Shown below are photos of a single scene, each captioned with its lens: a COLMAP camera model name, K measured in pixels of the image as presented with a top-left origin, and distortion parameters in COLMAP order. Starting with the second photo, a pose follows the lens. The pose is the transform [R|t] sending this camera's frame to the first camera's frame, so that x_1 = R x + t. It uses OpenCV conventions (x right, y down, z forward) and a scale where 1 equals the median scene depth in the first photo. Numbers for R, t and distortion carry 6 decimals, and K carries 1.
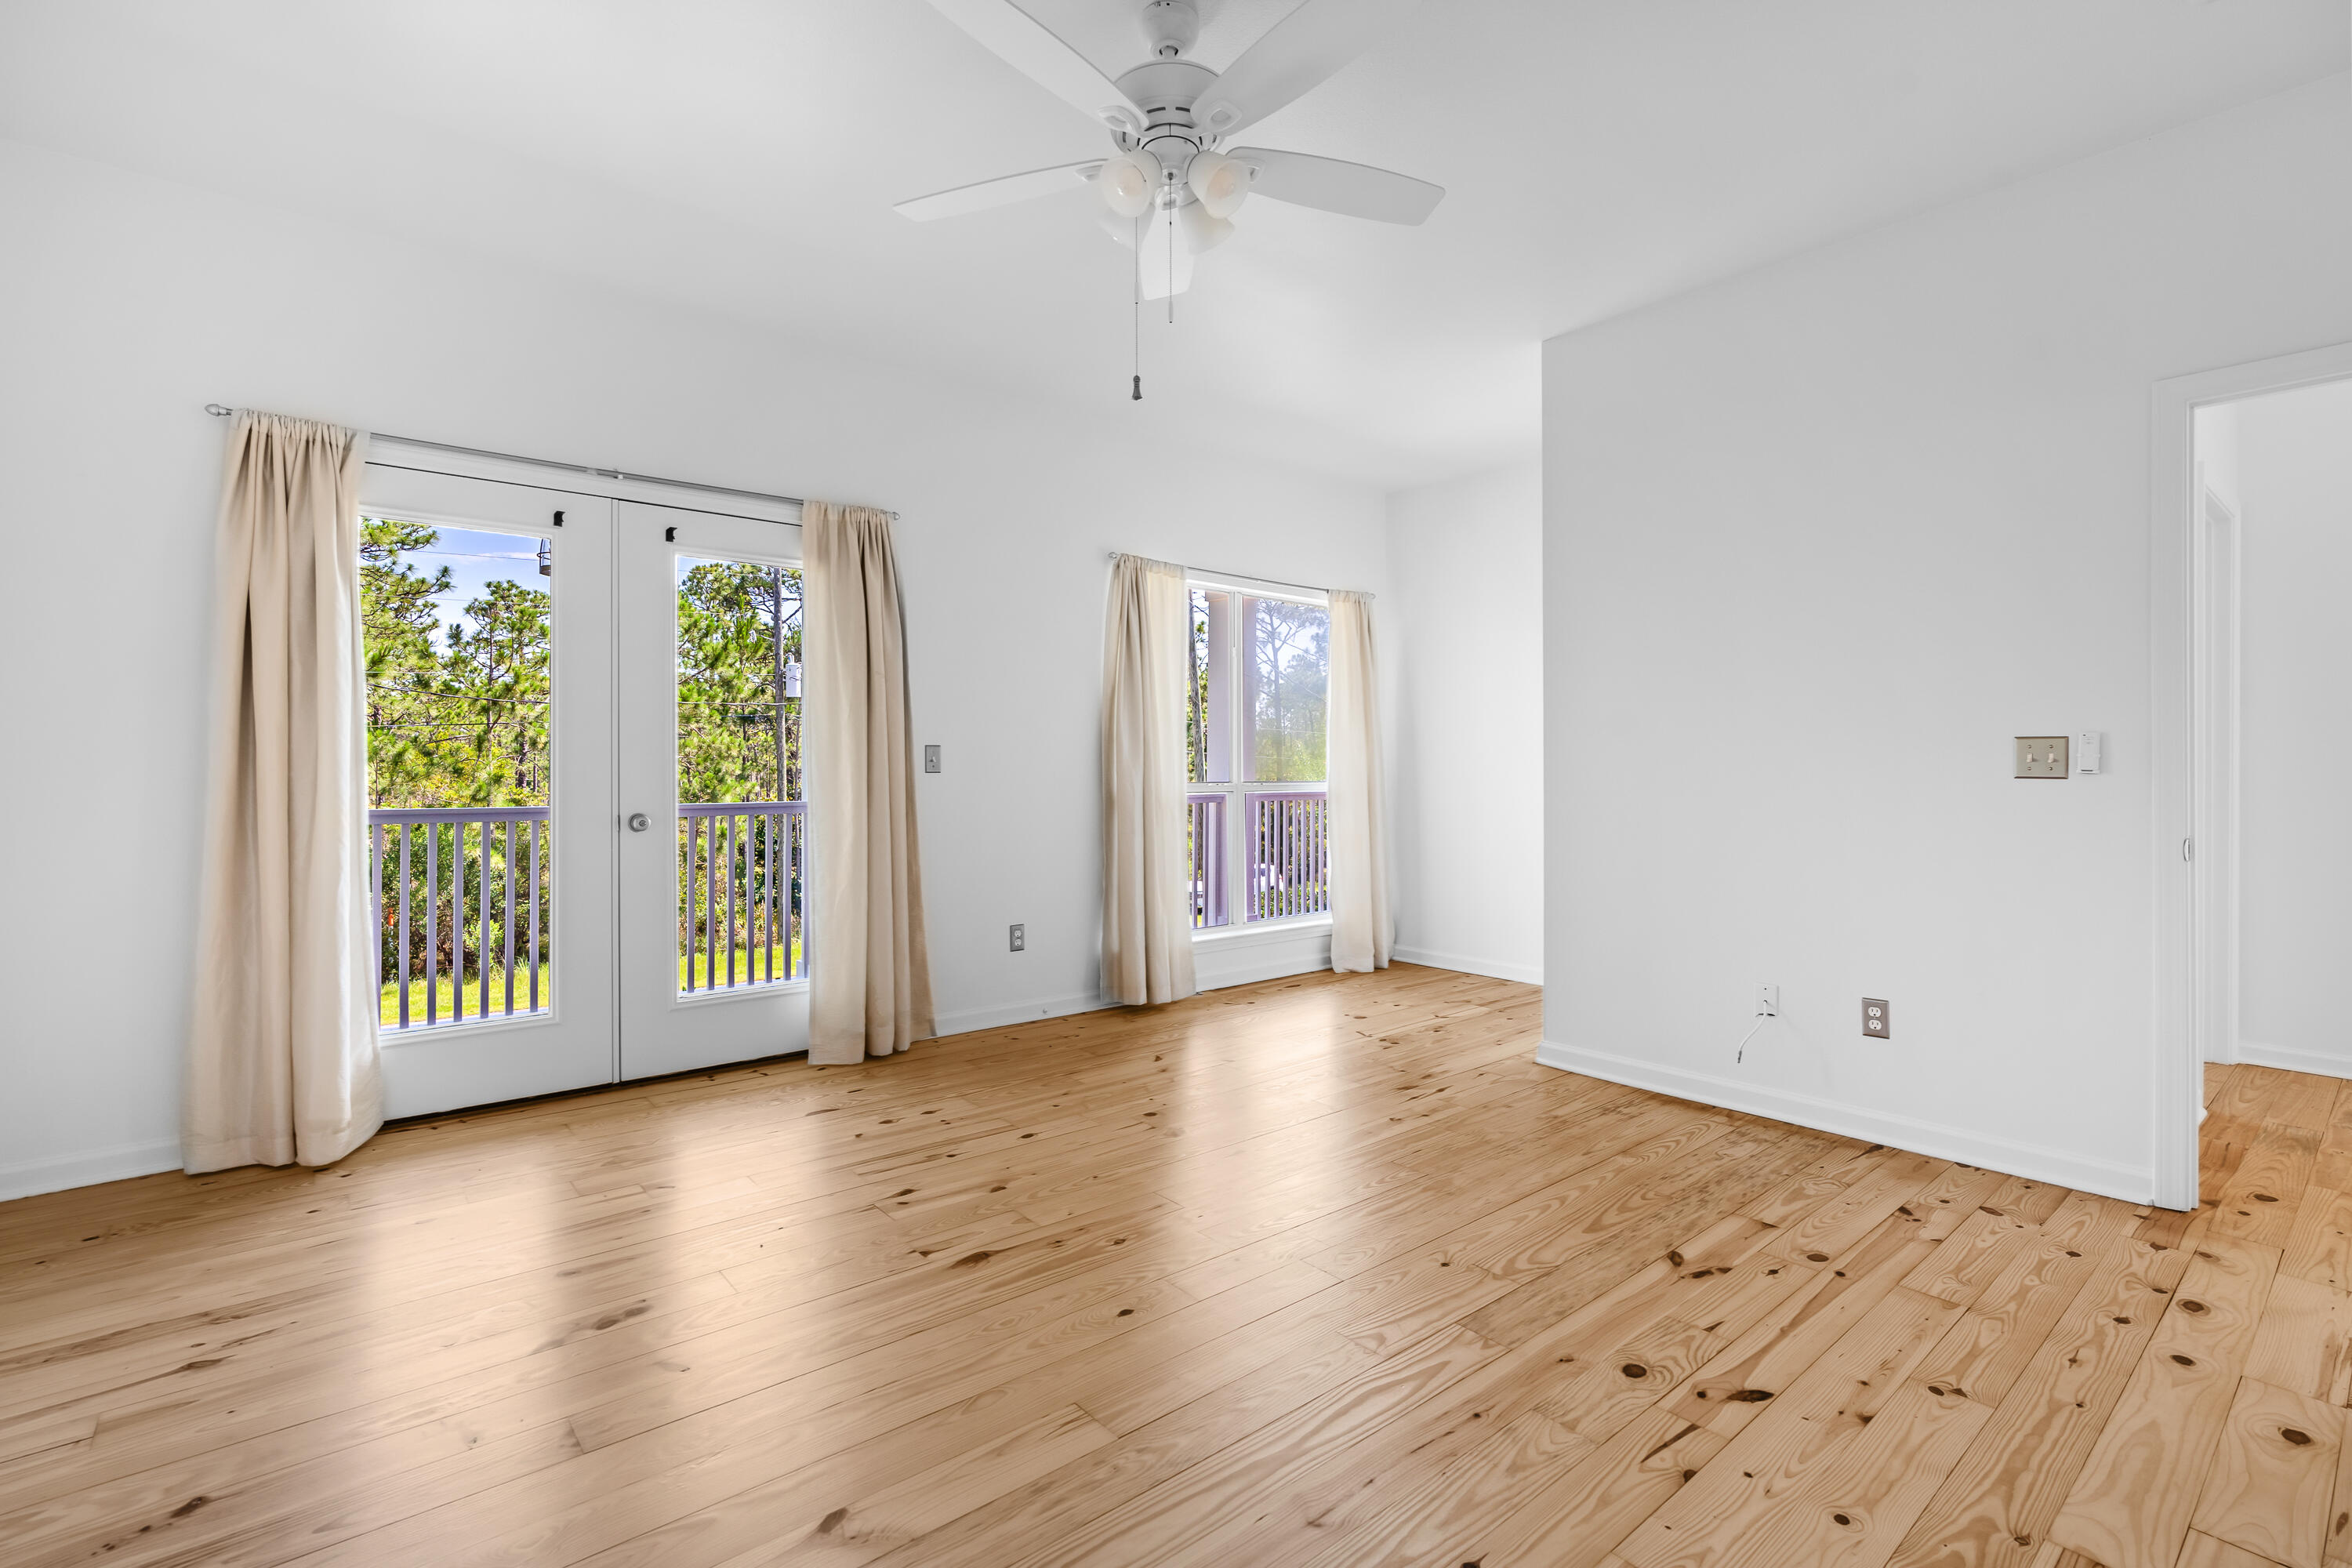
lens RADIAL K [[1070.4, 0, 1168.3], [0, 1070.4, 768.9], [0, 0, 1]] dist [-0.018309, 0.007589]
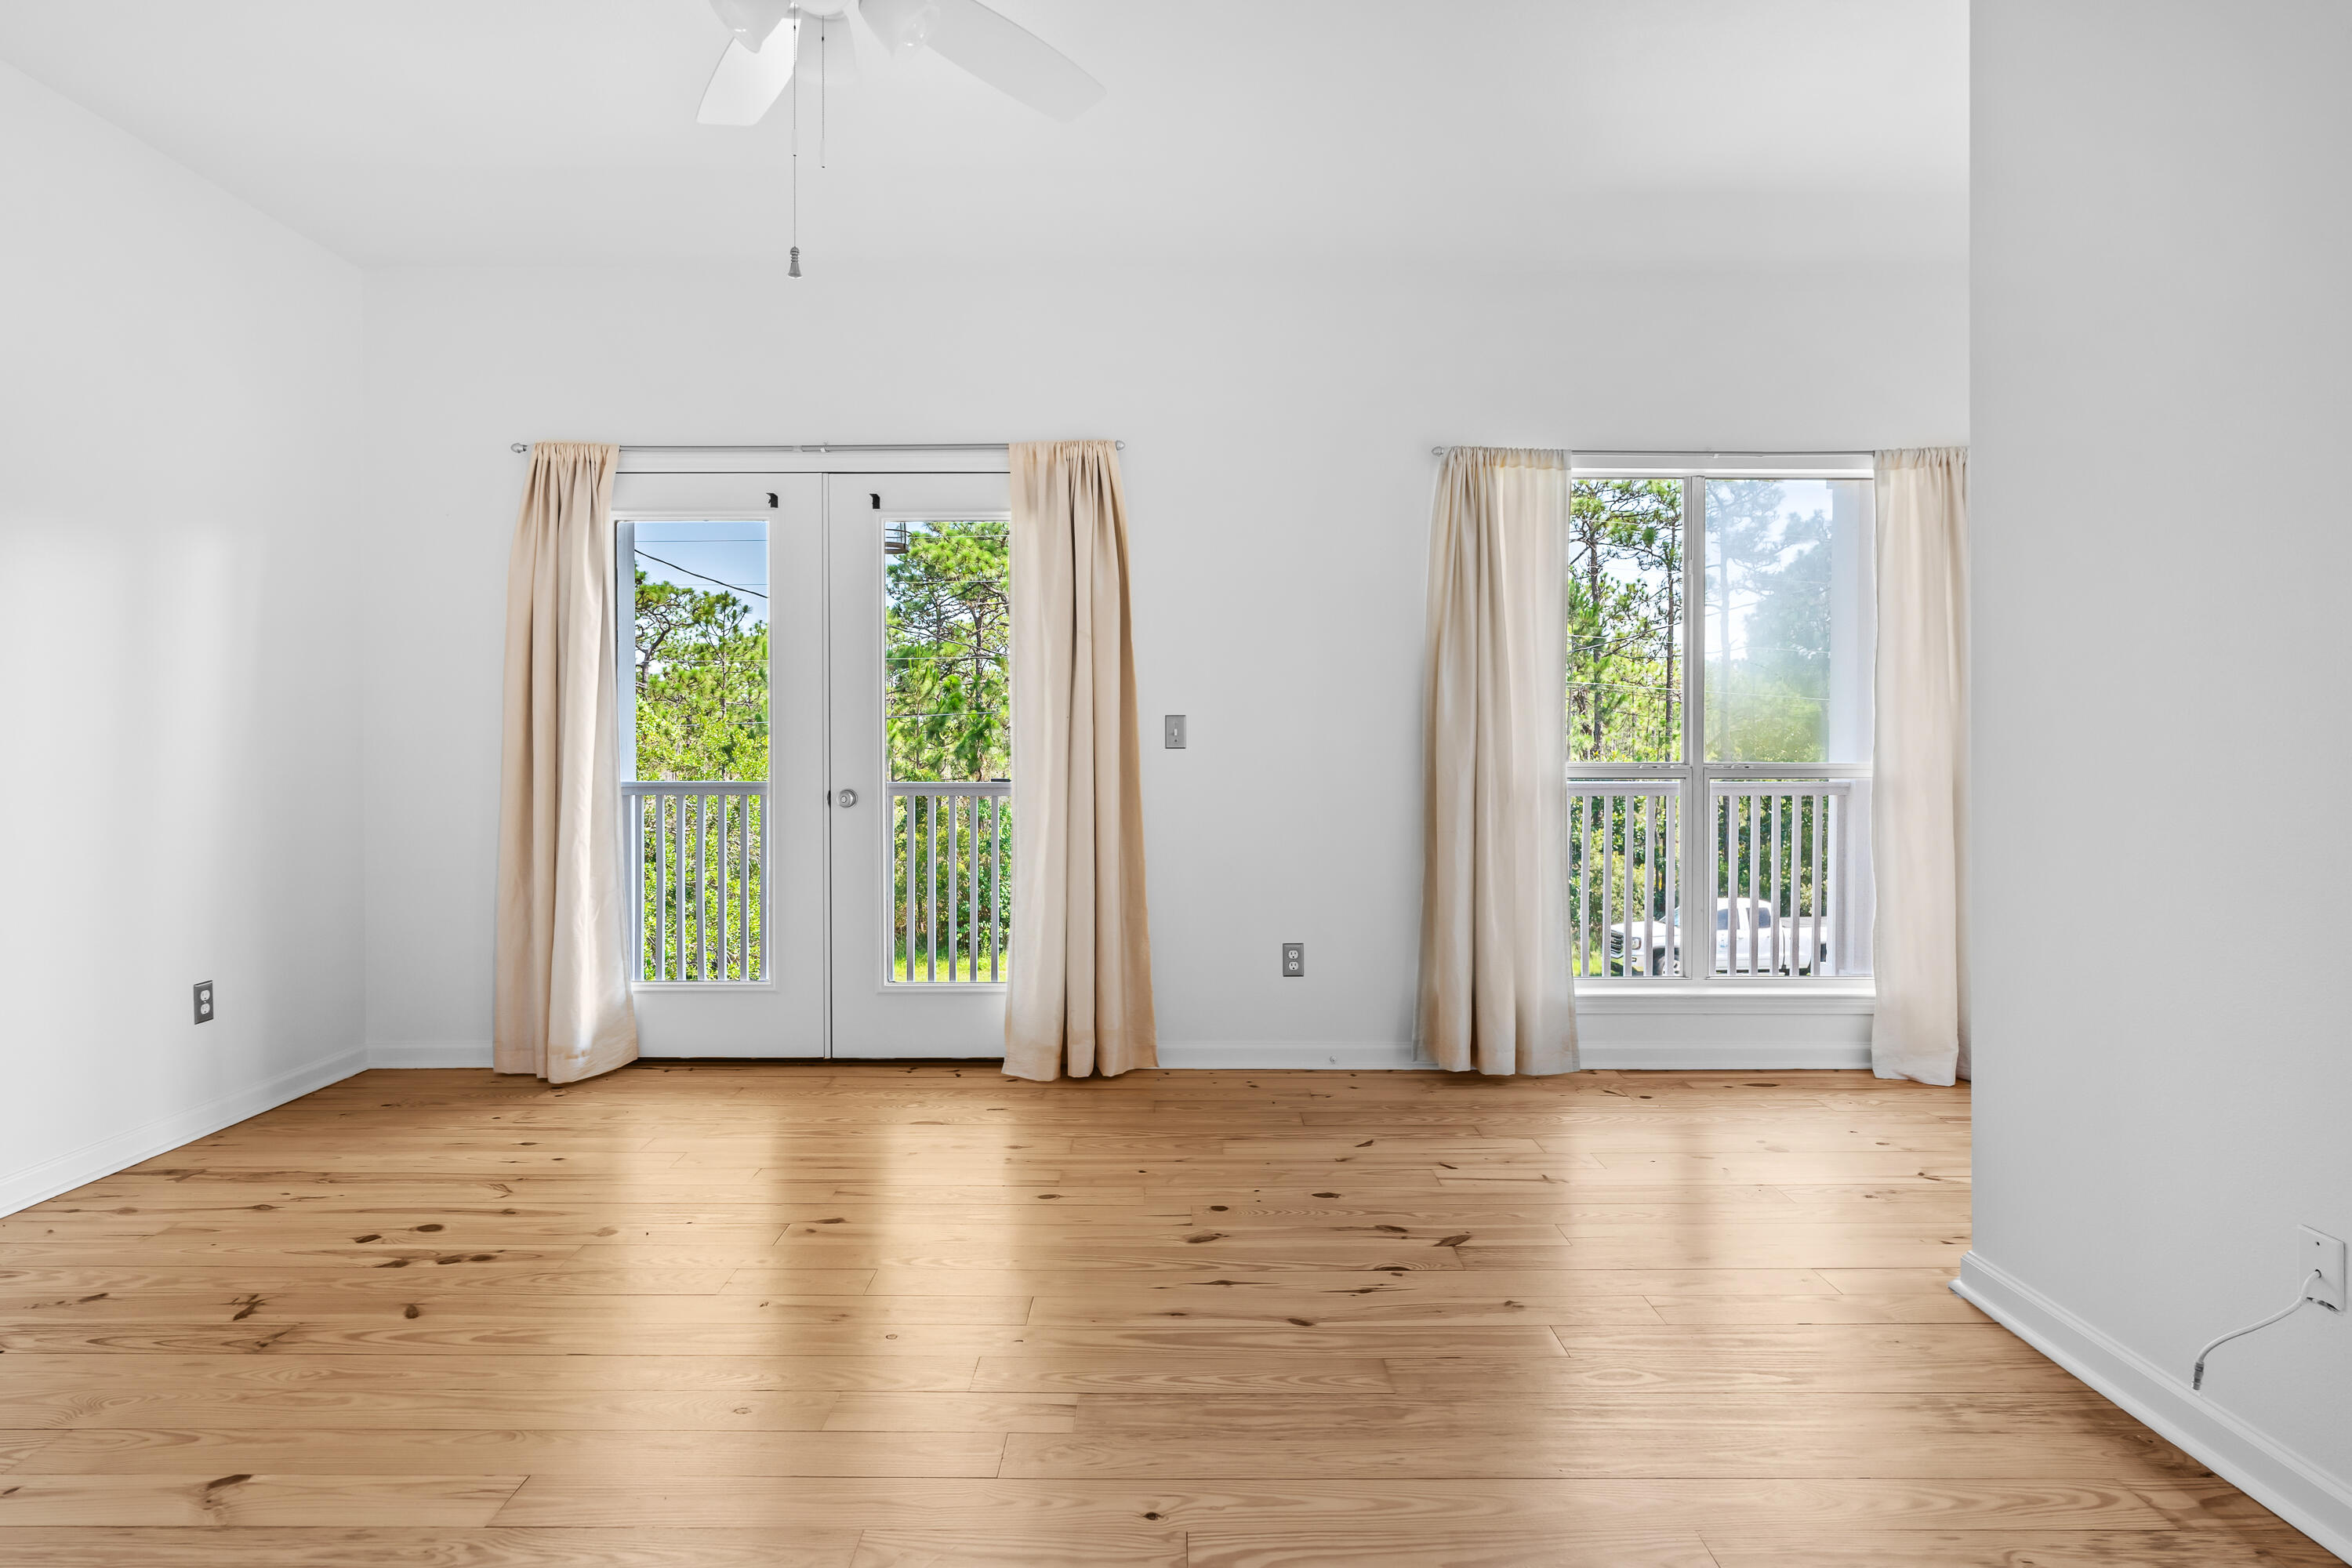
lens RADIAL K [[1296.8, 0, 1168.2], [0, 1296.8, 753.2], [0, 0, 1]] dist [-0.004994, 0.002264]
pose [[0.767802, 0.002599, -0.640682, 0.536676], [0.000268, 0.999990, 0.004378, 0.003708], [0.640687, -0.003533, 0.767794, 0.290201]]
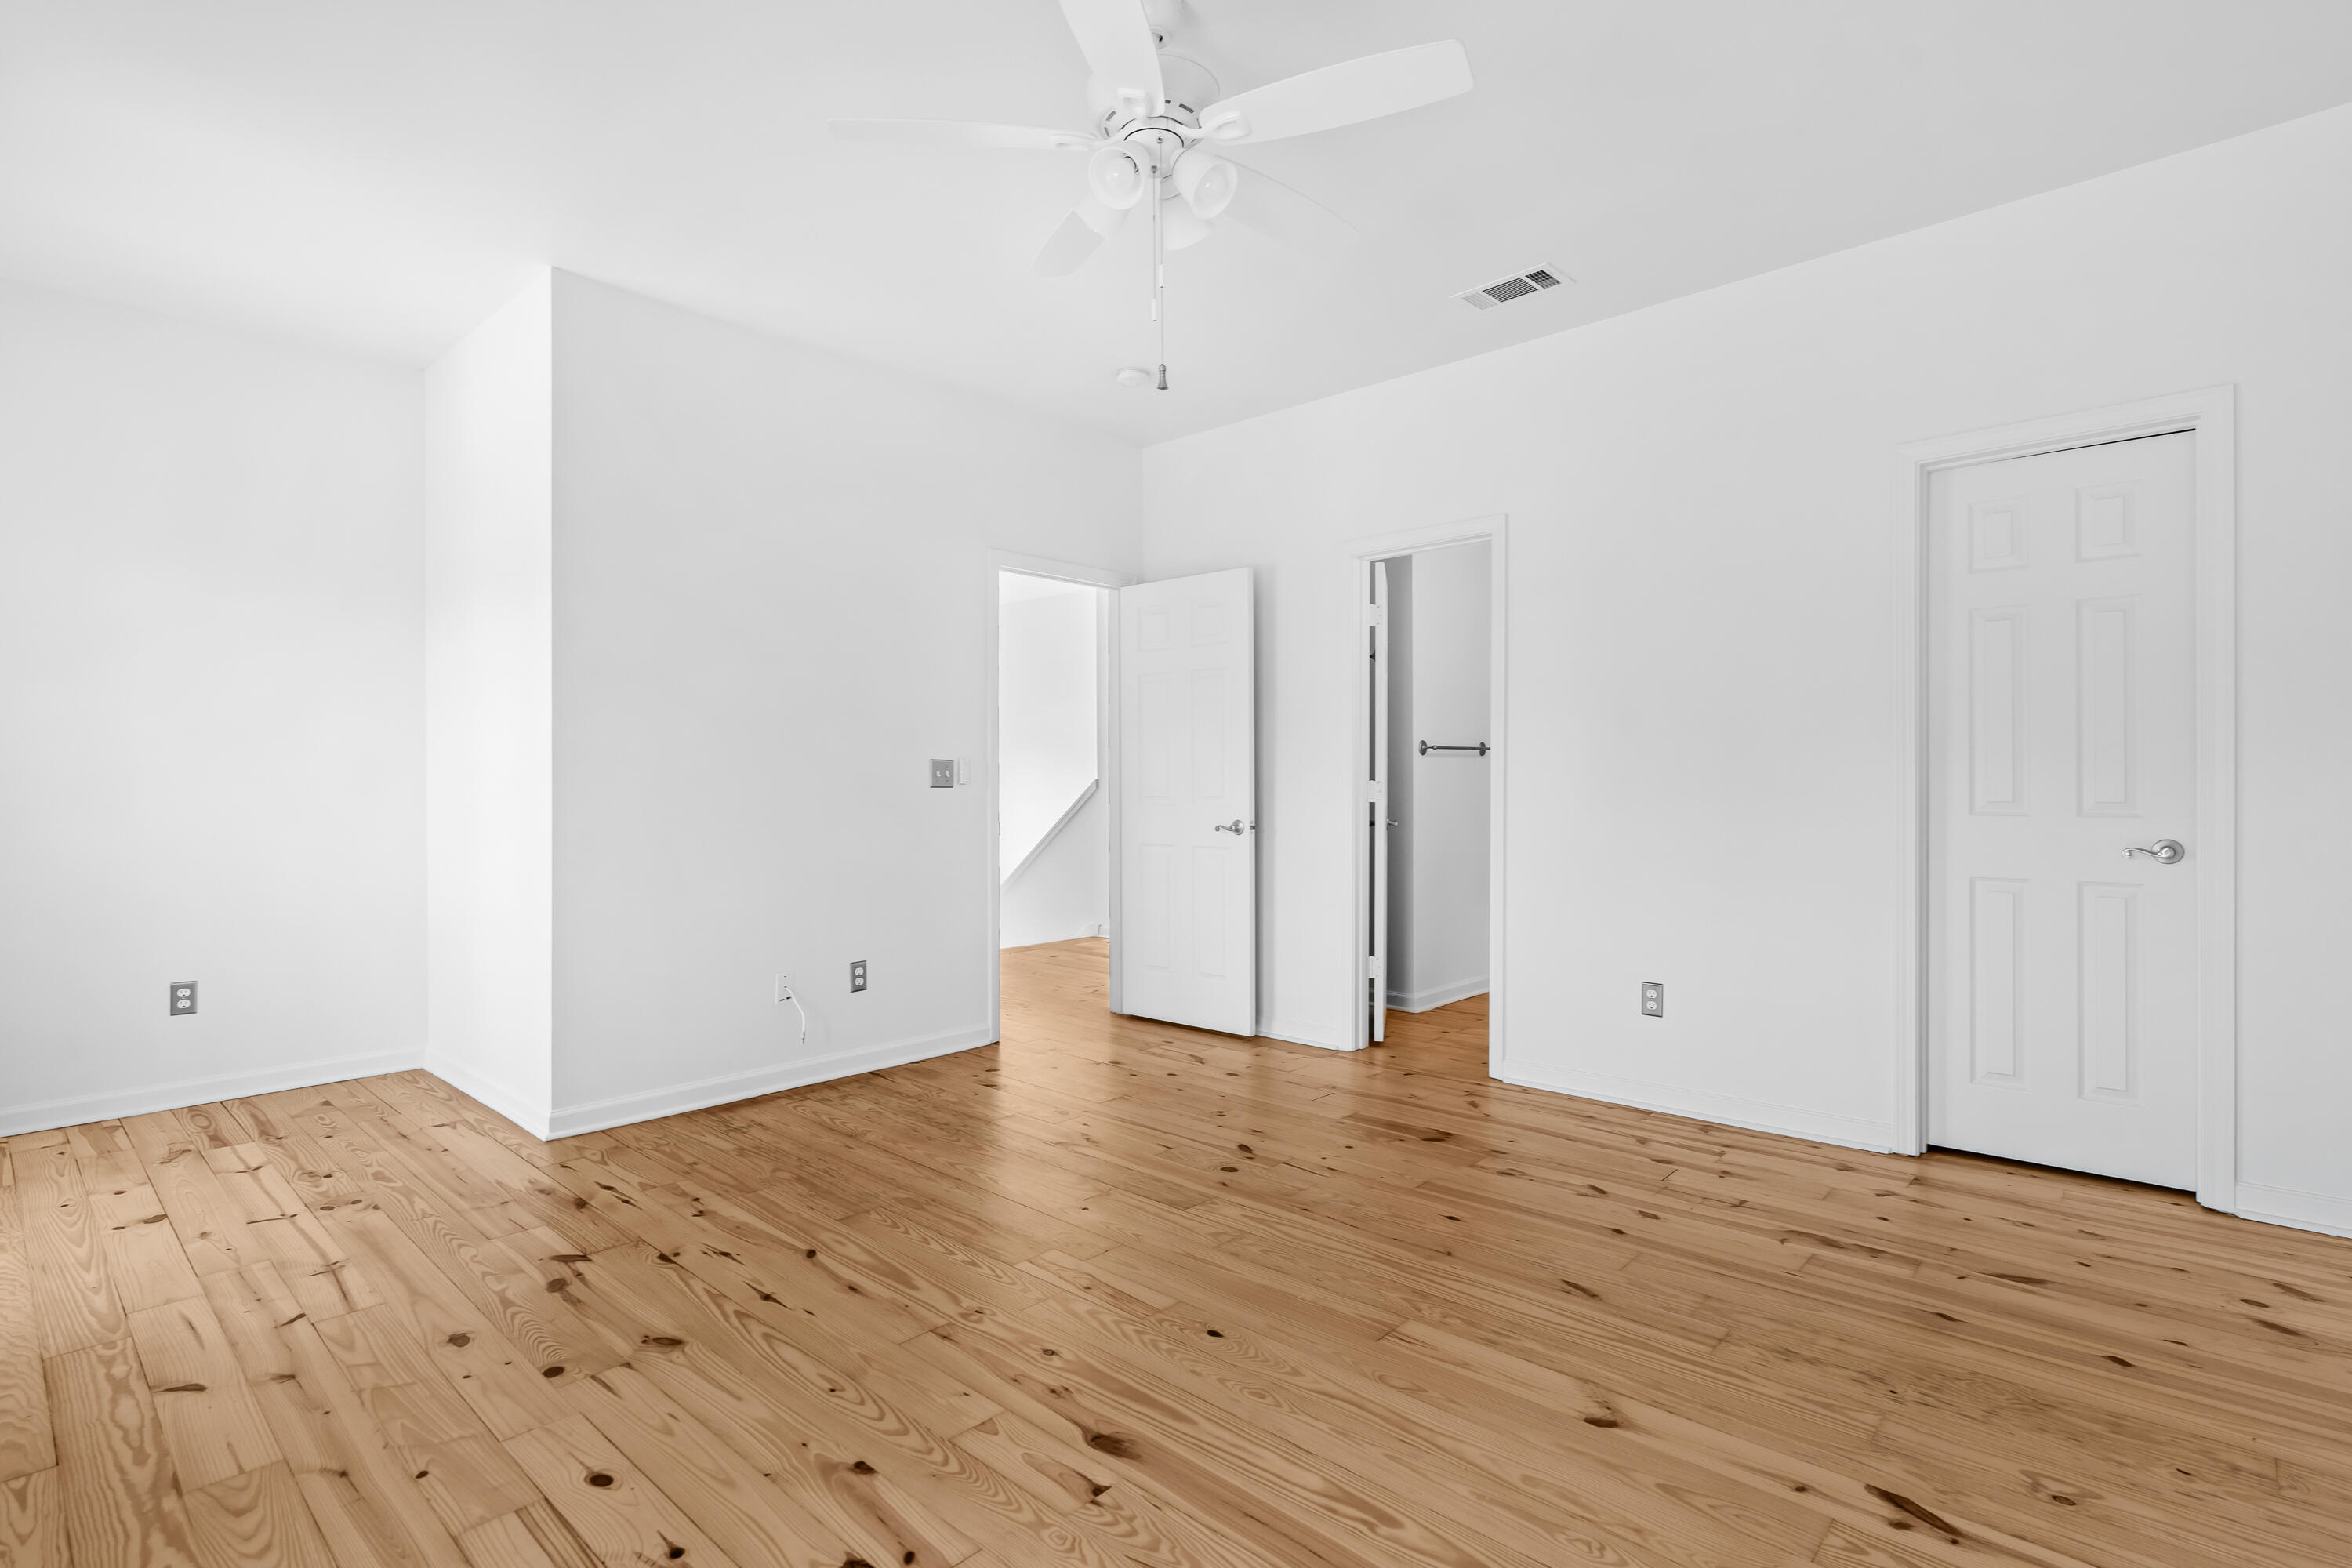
lens RADIAL K [[1134.3, 0, 1176.0], [0, 1134.3, 784.0], [0, 0, 1]] dist [-0.014068, 0.000131]
pose [[-0.138625, -0.003938, 0.990337, -0.679691], [0.004350, 0.999980, 0.004585, -0.000176], [-0.990335, 0.004944, -0.138605, 0.752789]]
